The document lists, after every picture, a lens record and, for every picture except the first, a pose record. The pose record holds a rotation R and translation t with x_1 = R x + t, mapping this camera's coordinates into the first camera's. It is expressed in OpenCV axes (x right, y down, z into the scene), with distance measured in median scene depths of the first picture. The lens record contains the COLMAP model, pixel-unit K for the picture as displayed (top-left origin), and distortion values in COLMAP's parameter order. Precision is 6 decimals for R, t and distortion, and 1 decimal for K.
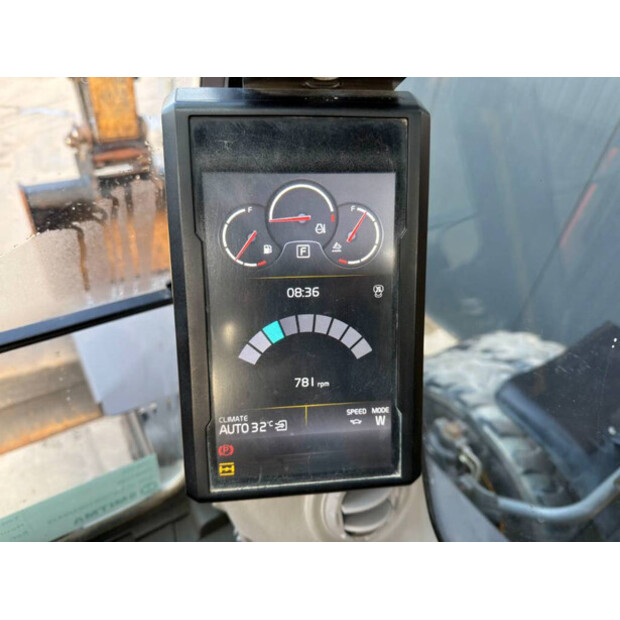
lens RADIAL K [[570.7, 0, 301.7], [0, 570.7, 286.2], [0, 0, 1]] dist [0.147429, -0.036718]
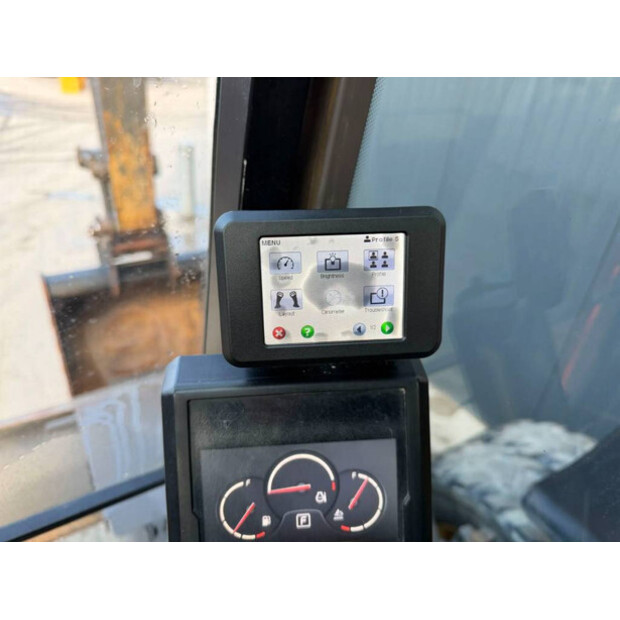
lens RADIAL K [[570.7, 0, 300.2], [0, 570.7, 282.7], [0, 0, 1]] dist [0.147429, -0.036718]
pose [[0.999470, -0.011511, -0.030439, 0.031360], [0.008214, 0.994300, -0.106298, -0.352505], [0.031489, 0.105992, 0.993868, -0.021002]]
